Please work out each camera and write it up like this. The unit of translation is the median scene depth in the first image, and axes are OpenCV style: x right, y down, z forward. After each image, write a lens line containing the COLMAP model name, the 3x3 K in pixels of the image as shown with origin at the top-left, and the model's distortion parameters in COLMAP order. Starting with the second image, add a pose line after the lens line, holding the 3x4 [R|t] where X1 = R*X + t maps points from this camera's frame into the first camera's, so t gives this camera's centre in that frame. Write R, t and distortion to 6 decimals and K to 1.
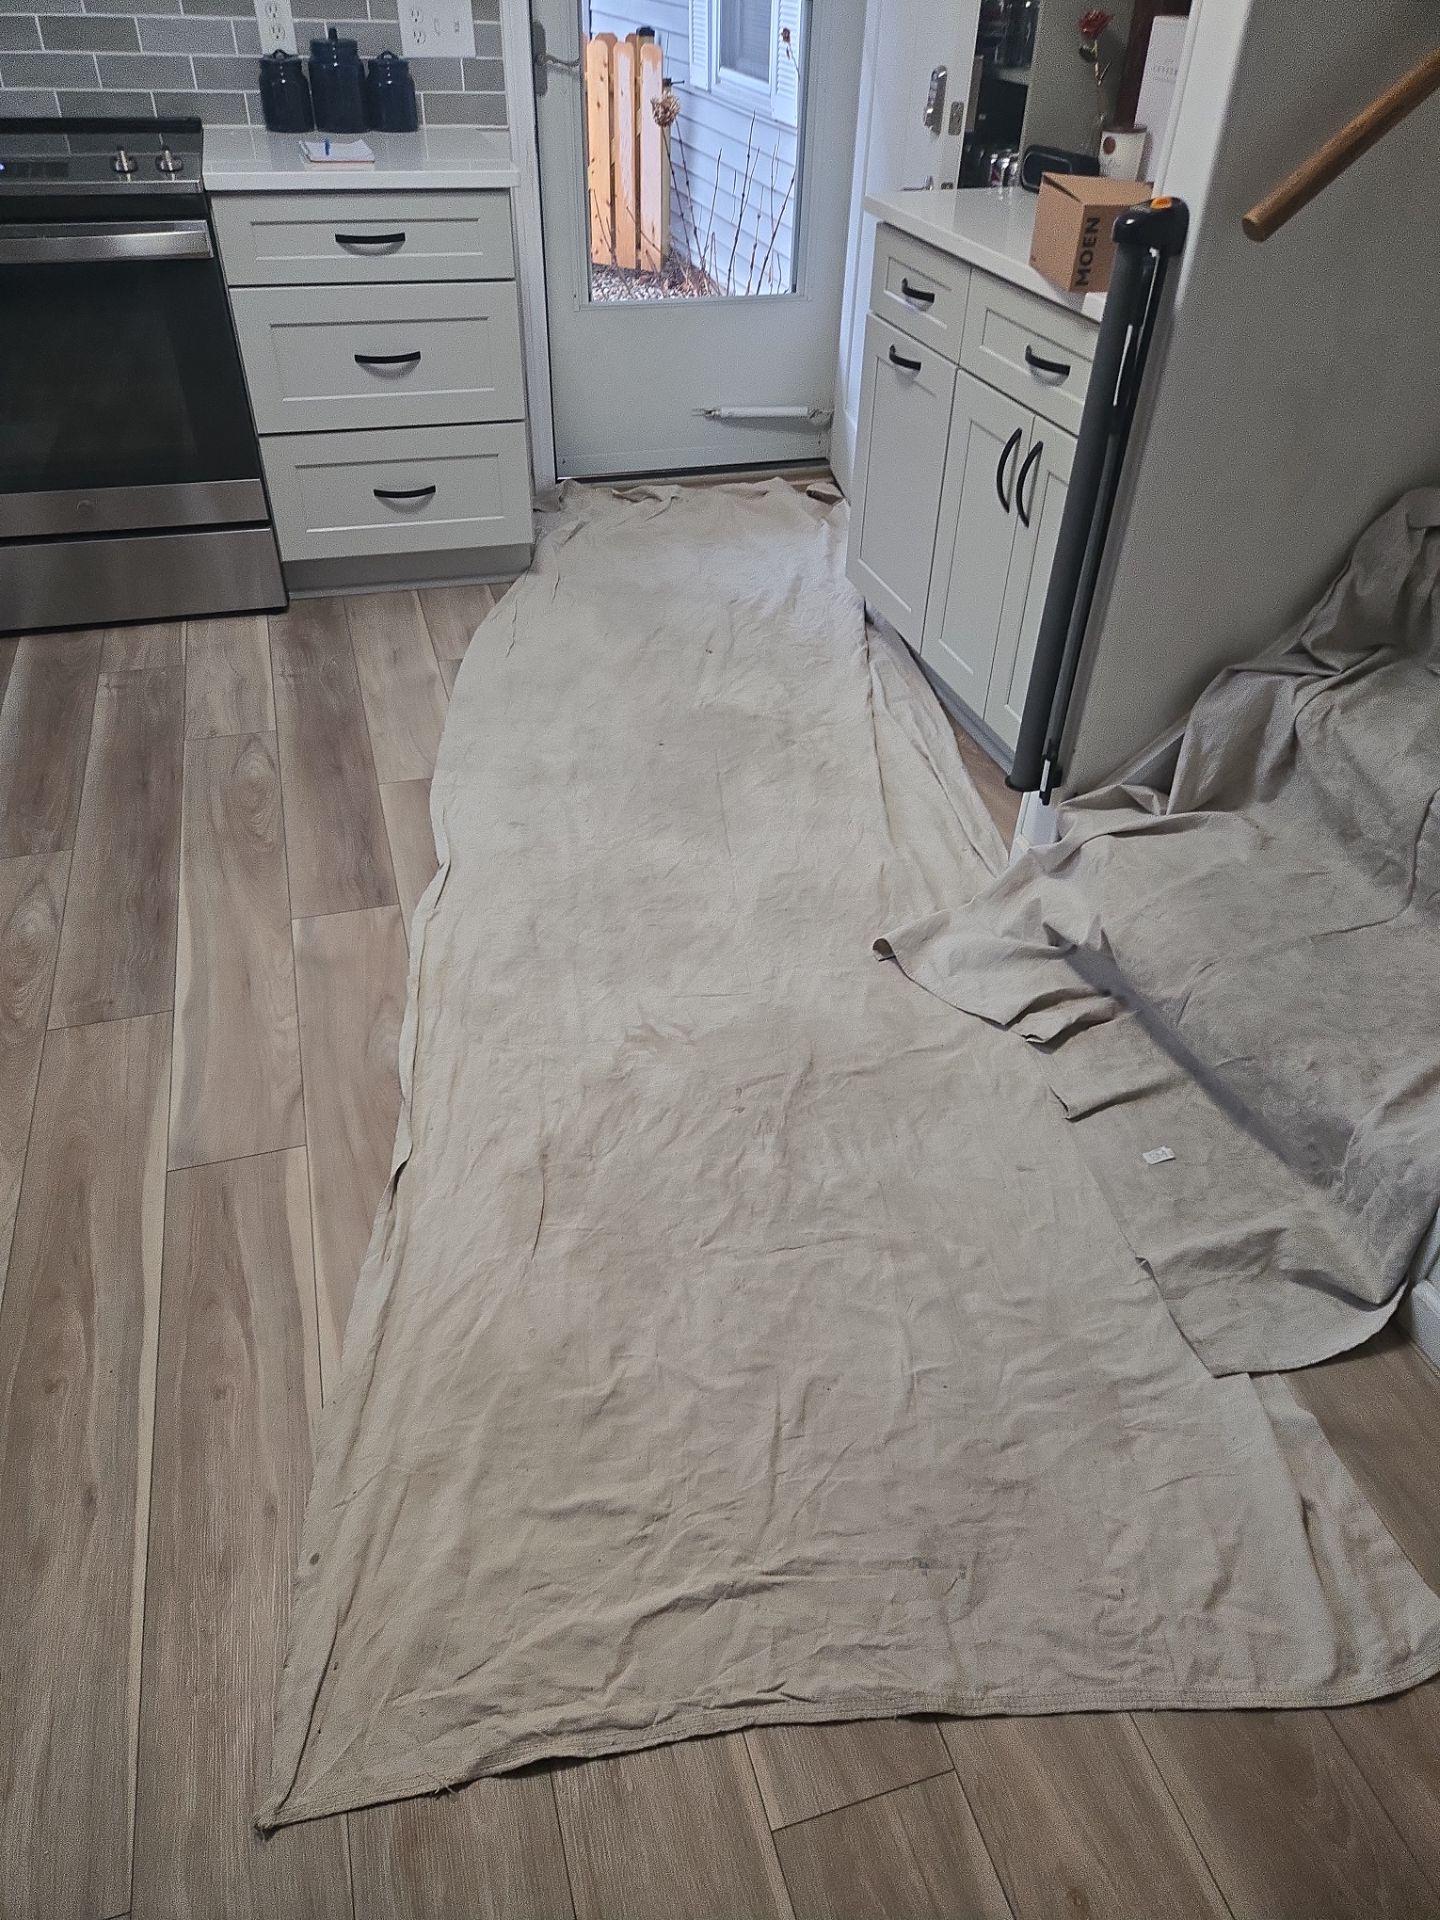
lens RADIAL K [[1276.8, 0, 721.3], [0, 1276.8, 967.3], [0, 0, 1]] dist [0.075645, -0.058937]
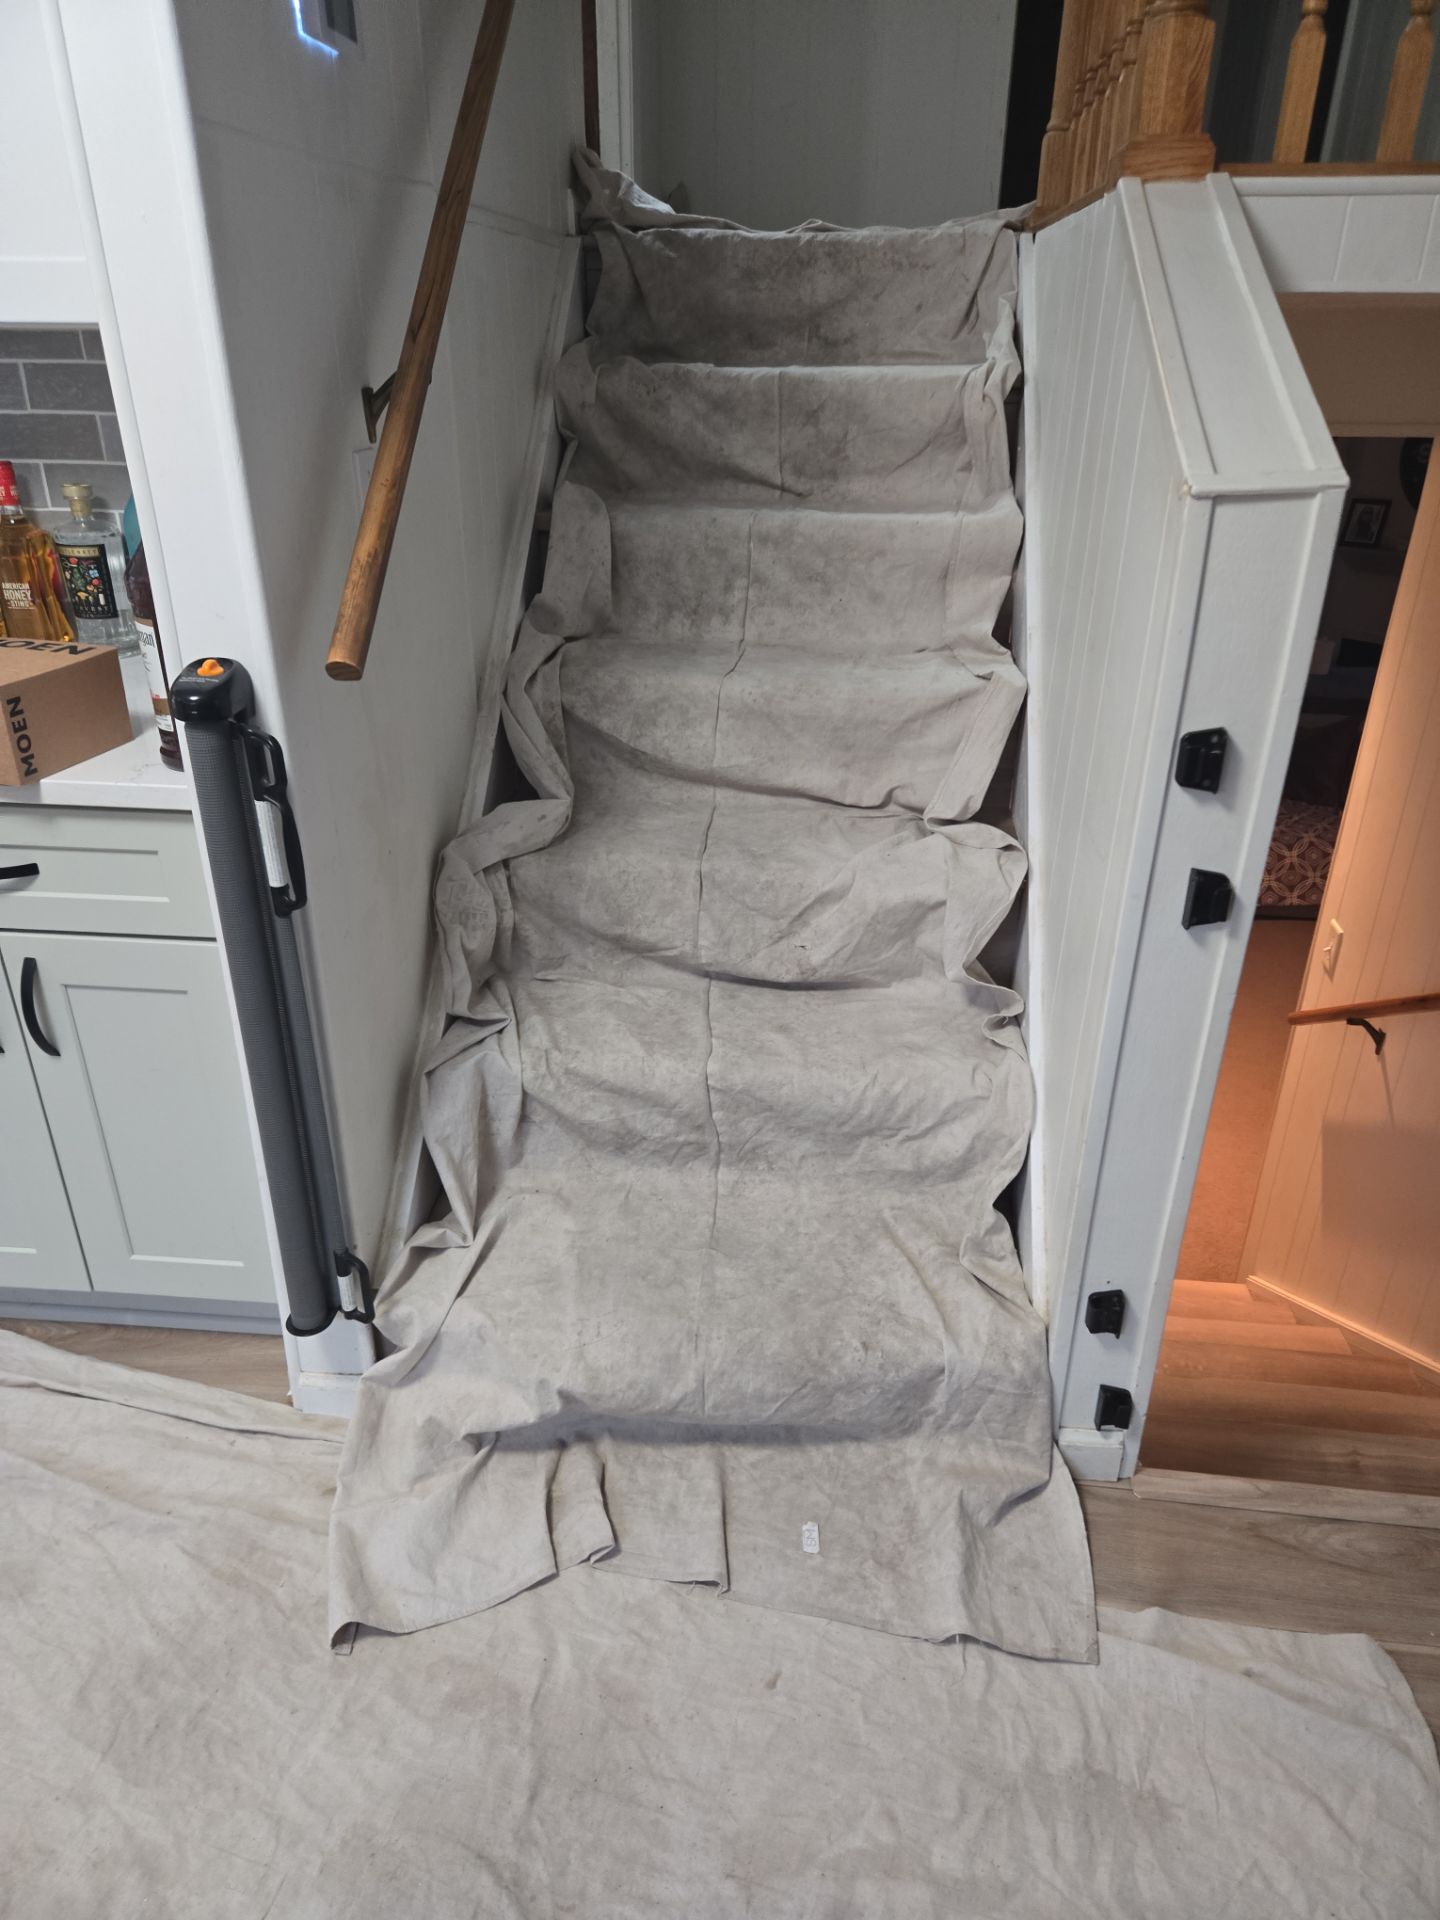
lens RADIAL K [[1276.8, 0, 721.3], [0, 1276.8, 967.3], [0, 0, 1]] dist [0.075645, -0.058937]
pose [[0.391173, -0.428535, 0.814458, -0.232188], [0.582402, 0.800496, 0.141469, -0.312761], [-0.712595, 0.419003, 0.562712, 0.342770]]
